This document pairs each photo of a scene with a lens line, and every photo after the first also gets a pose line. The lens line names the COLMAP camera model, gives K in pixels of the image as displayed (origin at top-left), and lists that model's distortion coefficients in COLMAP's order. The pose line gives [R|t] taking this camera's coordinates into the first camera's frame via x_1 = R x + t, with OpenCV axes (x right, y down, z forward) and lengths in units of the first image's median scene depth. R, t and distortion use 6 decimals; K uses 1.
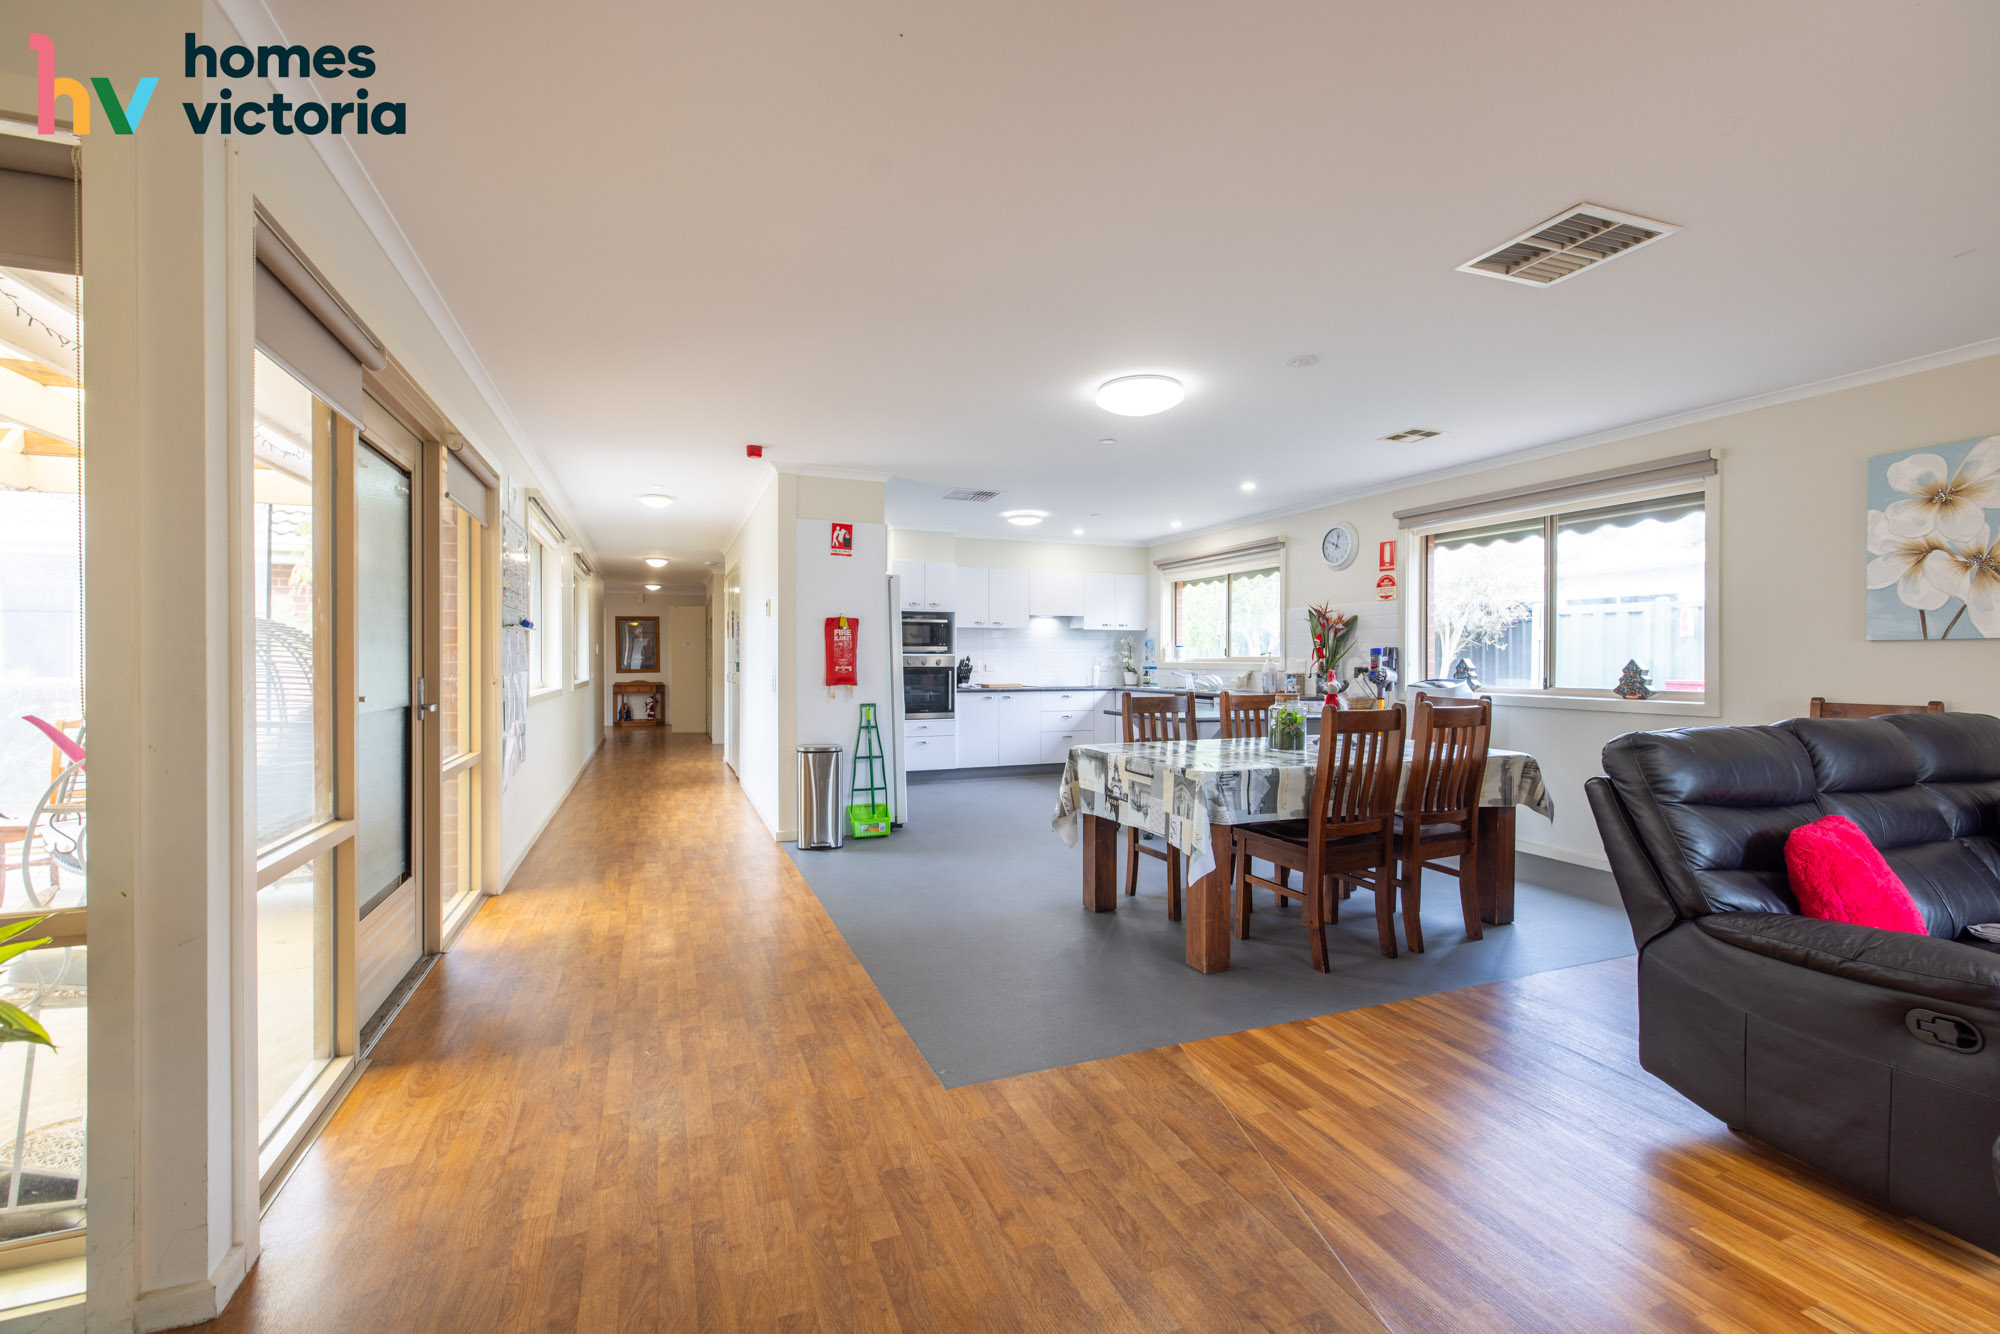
lens RADIAL K [[837.2, 0, 992.1], [0, 837.2, 663.0], [0, 0, 1]] dist [-0.000595, 0.000115]
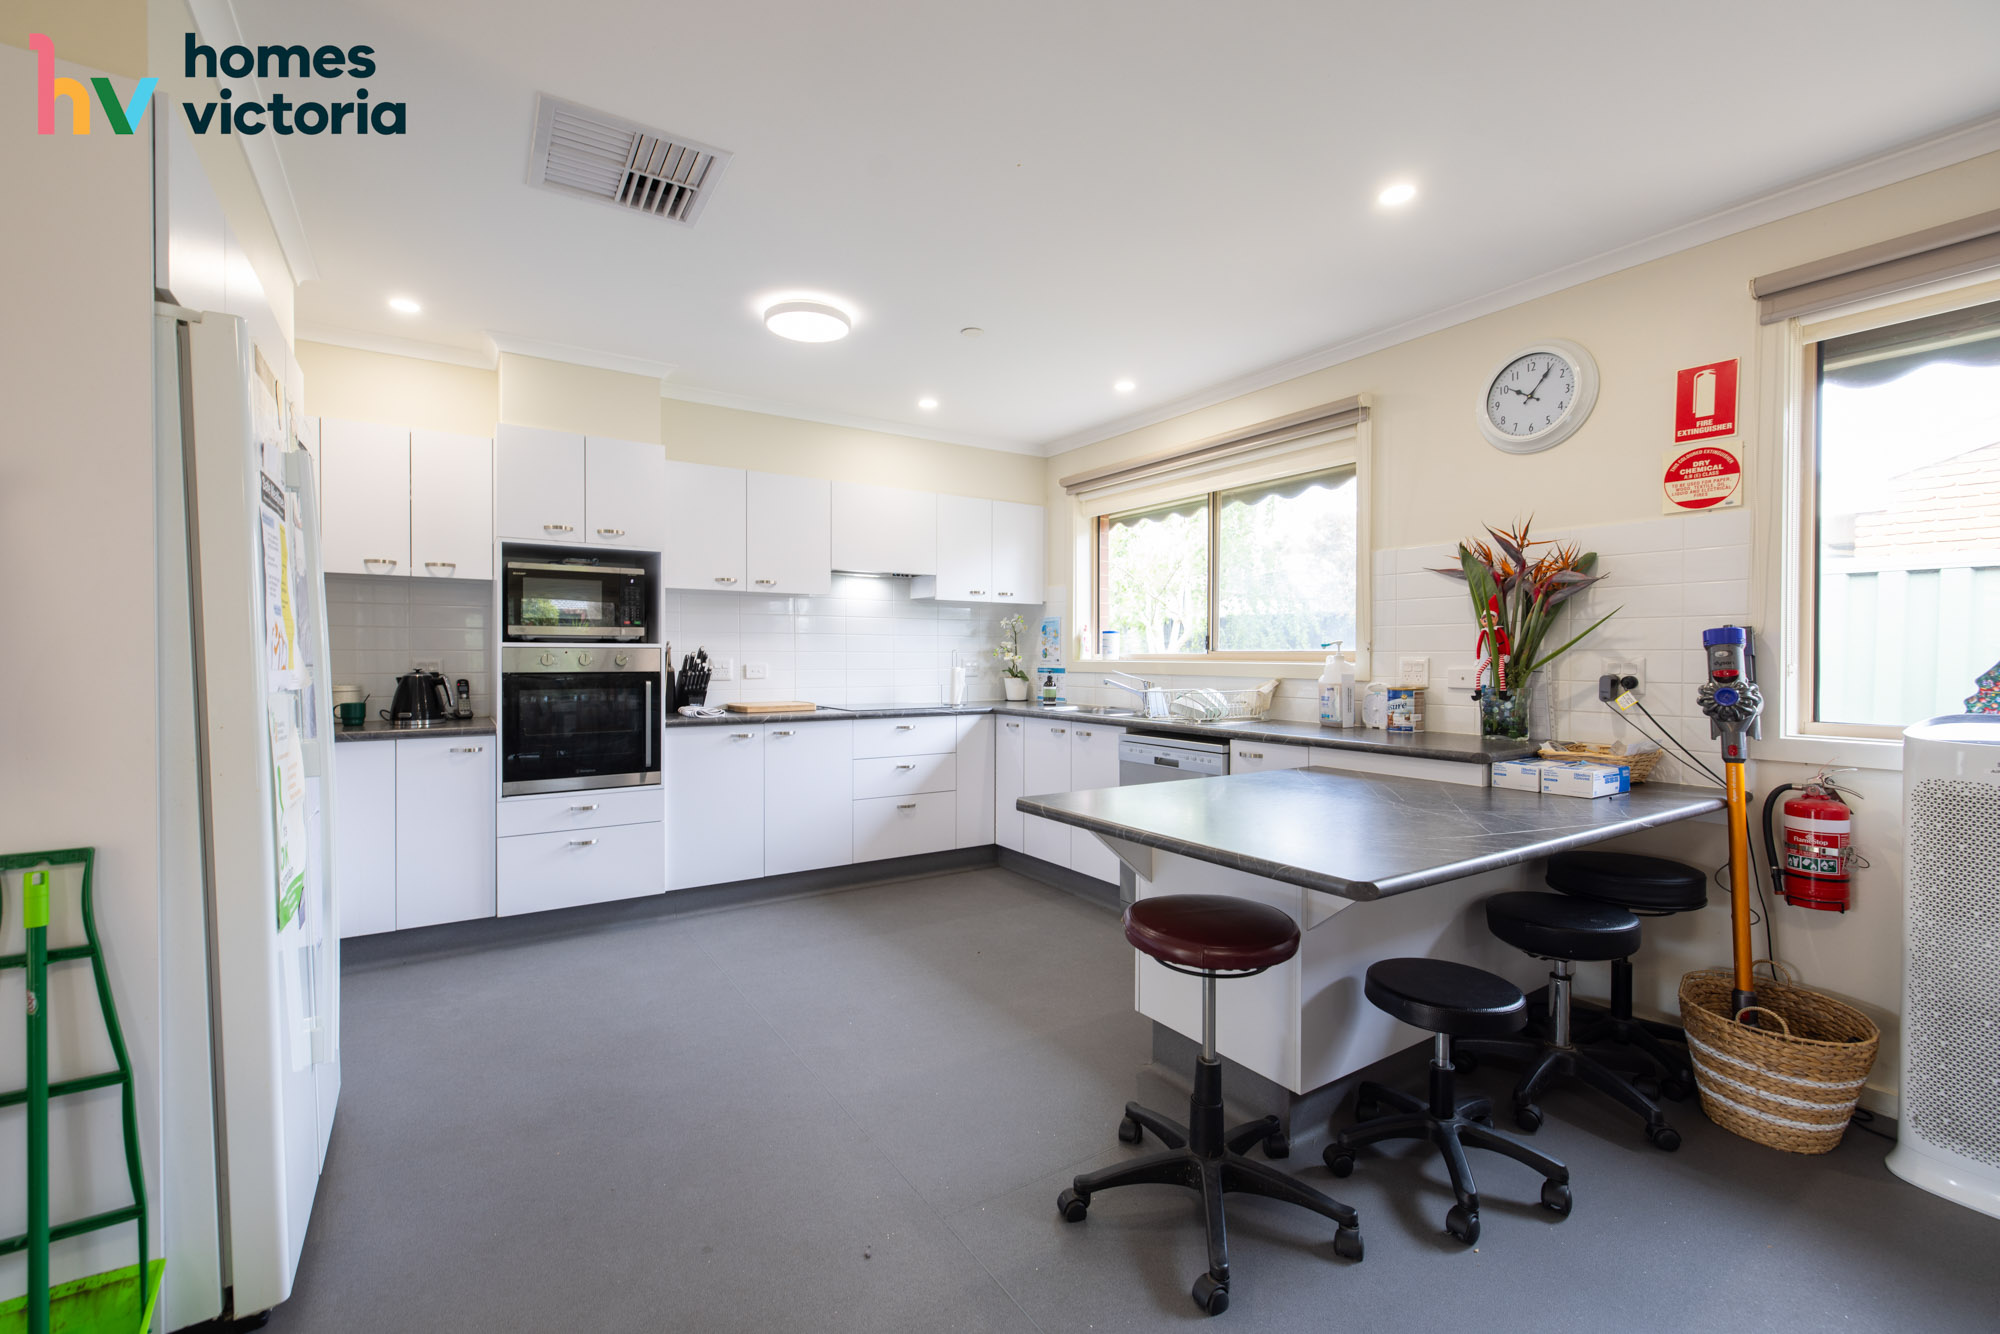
lens RADIAL K [[837.2, 0, 990.0], [0, 837.2, 662.8], [0, 0, 1]] dist [-0.000595, 0.000115]
pose [[0.980467, -0.001060, 0.196683, 0.059889], [-0.000127, 0.999982, 0.006027, -0.004406], [-0.196685, -0.005934, 0.980449, 0.733810]]
